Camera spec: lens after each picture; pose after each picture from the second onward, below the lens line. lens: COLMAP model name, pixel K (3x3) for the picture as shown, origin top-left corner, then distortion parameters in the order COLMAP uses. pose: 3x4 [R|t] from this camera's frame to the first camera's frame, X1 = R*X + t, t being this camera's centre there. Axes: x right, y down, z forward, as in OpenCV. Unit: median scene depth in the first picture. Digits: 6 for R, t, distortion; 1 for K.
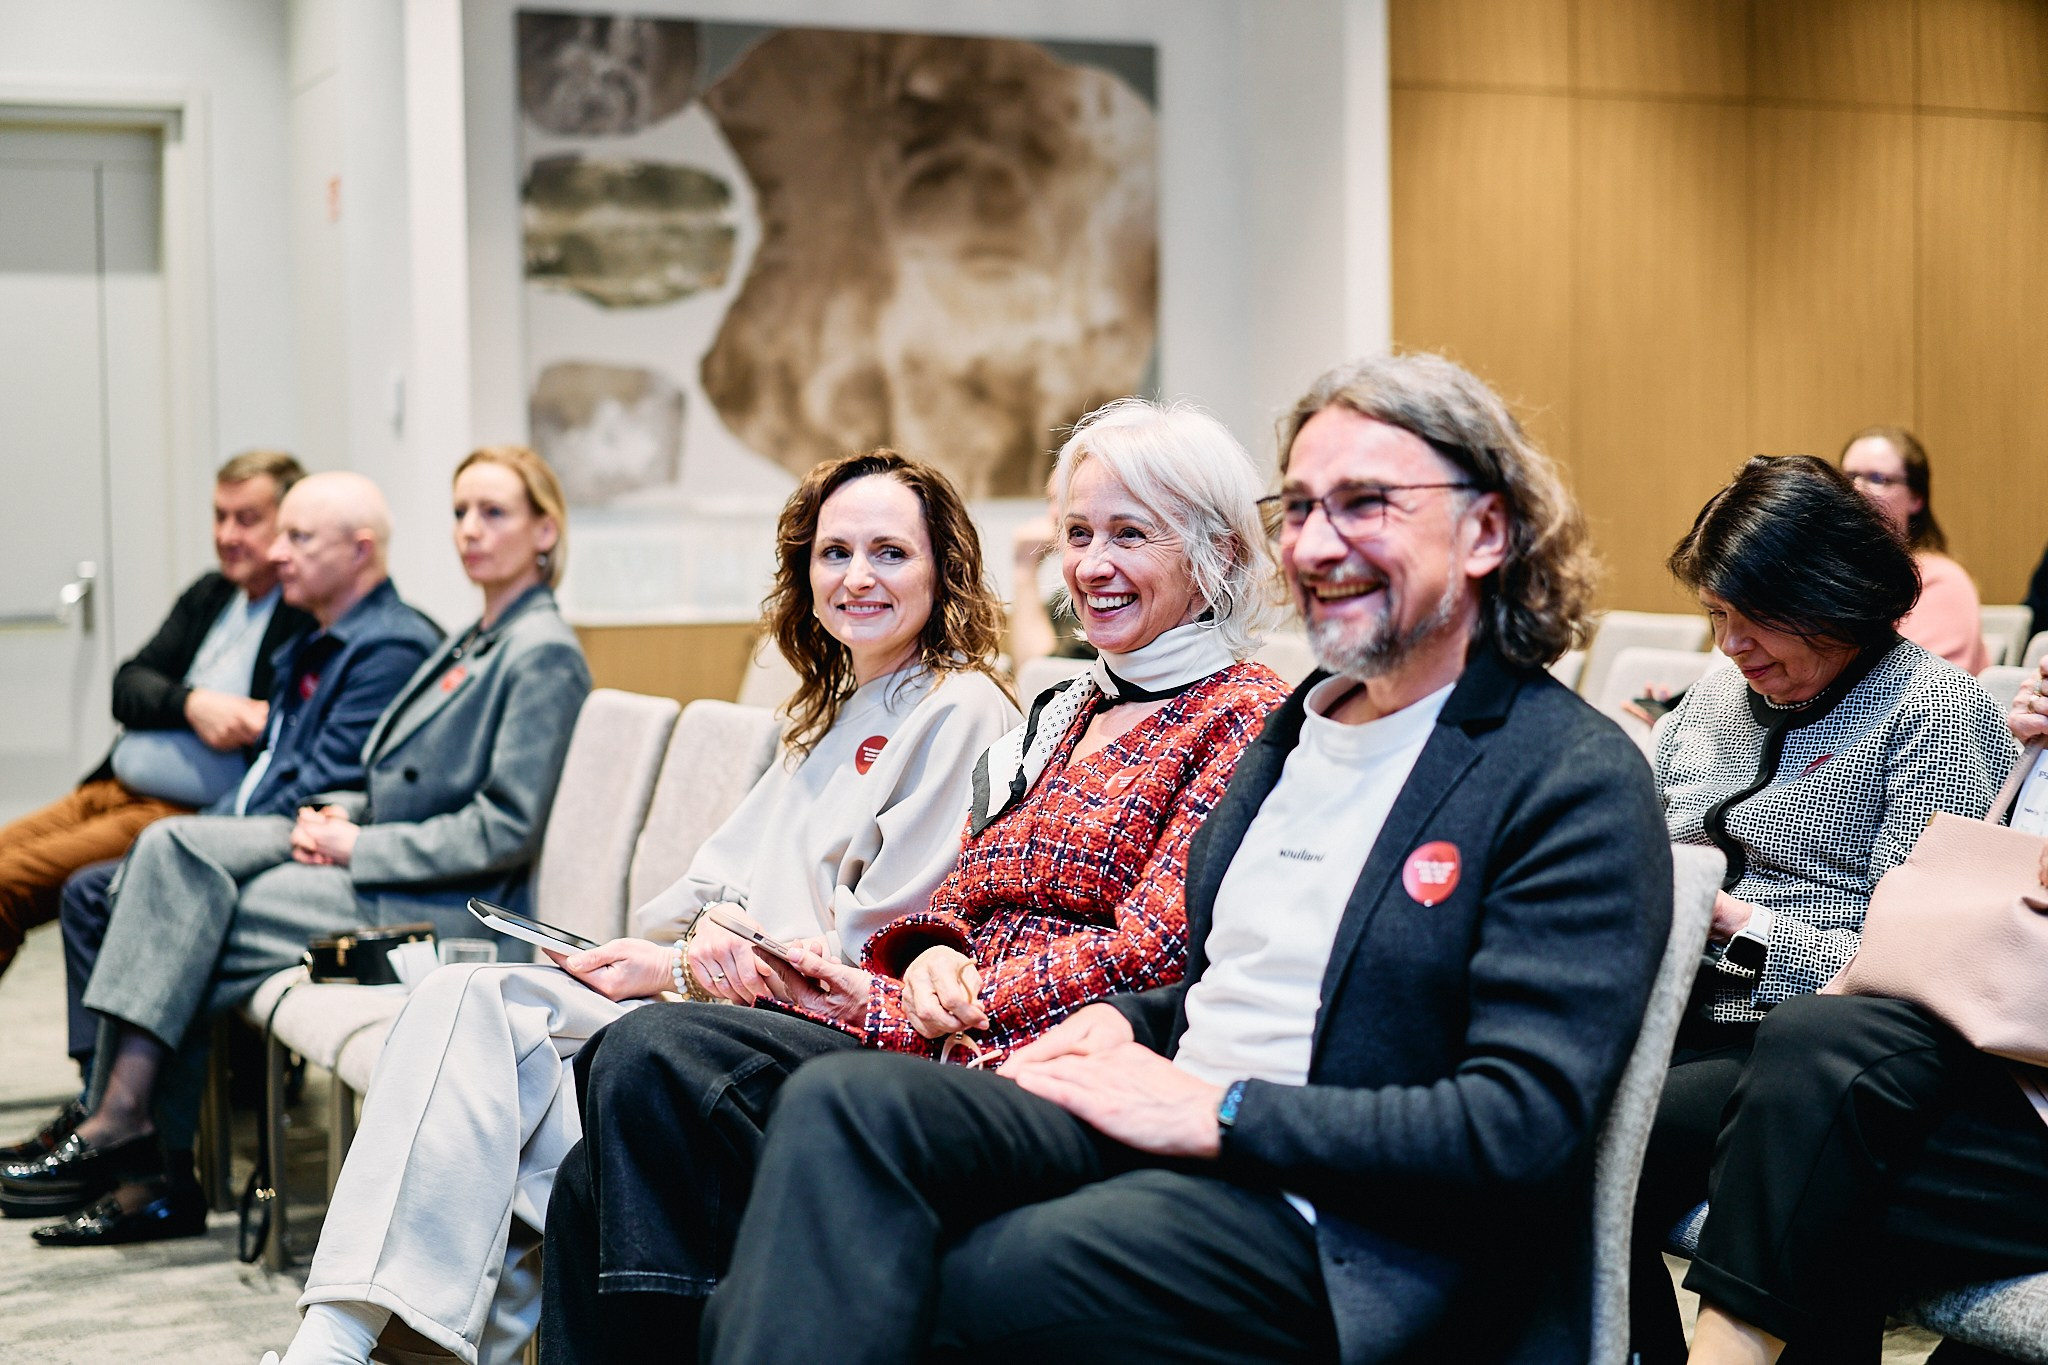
lens RADIAL K [[3279.4, 0, 1041.1], [0, 3279.4, 682.0], [0, 0, 1]] dist [0.034975, 0.000000]
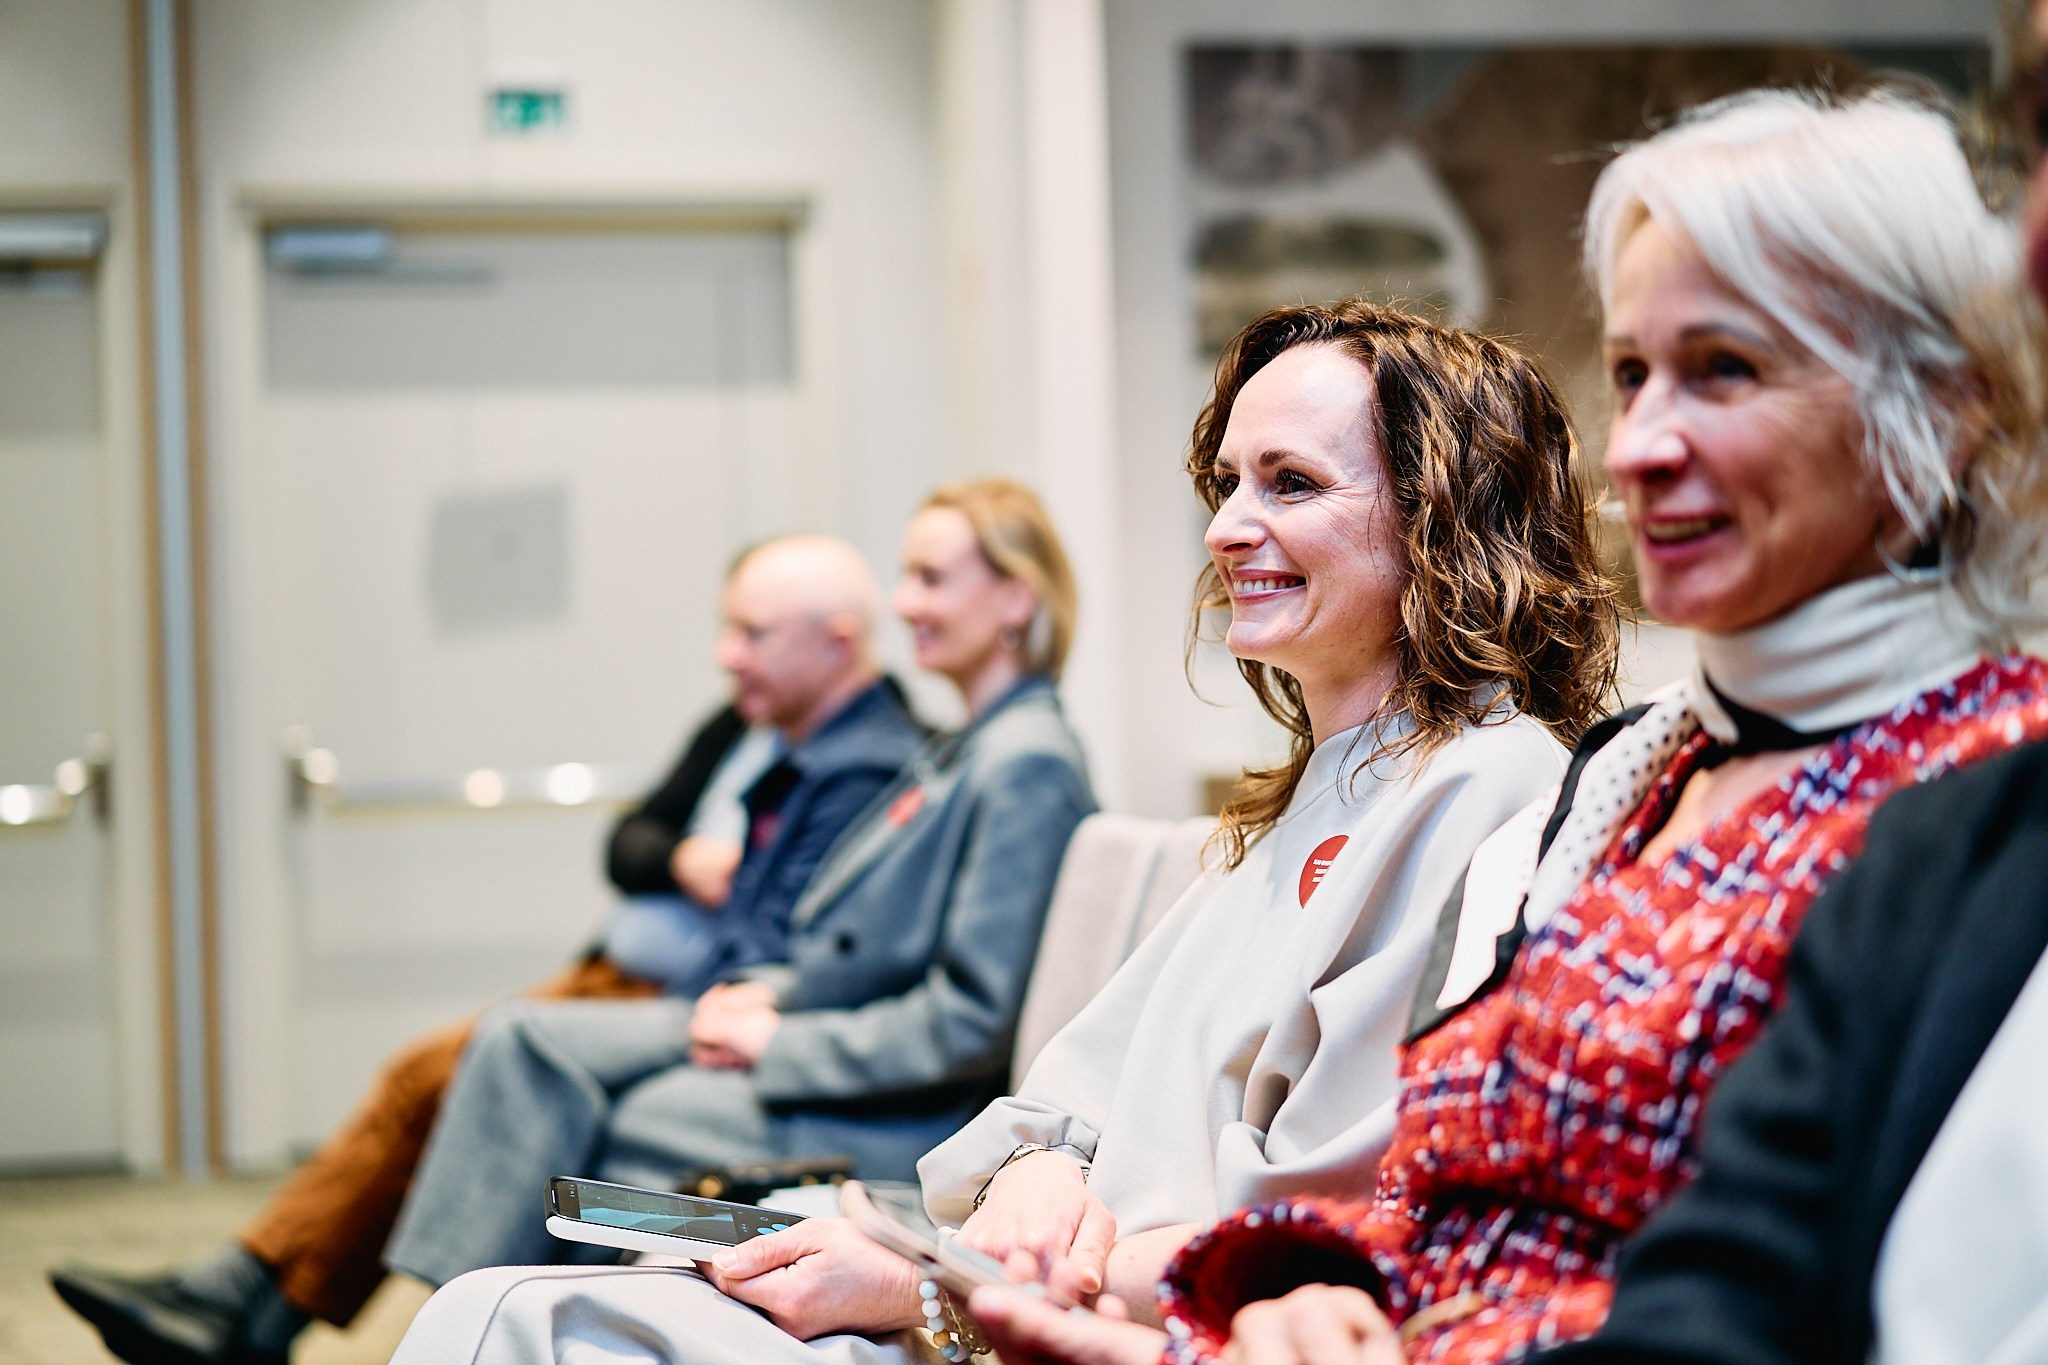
lens RADIAL K [[3279.4, 0, 1013.6], [0, 3279.4, 686.6], [0, 0, 1]] dist [0.034975, 0.000000]
pose [[0.962771, -0.023492, -0.269294, 0.020330], [0.006995, 0.998048, -0.062060, 0.010279], [0.270226, 0.057866, 0.961056, 0.197455]]
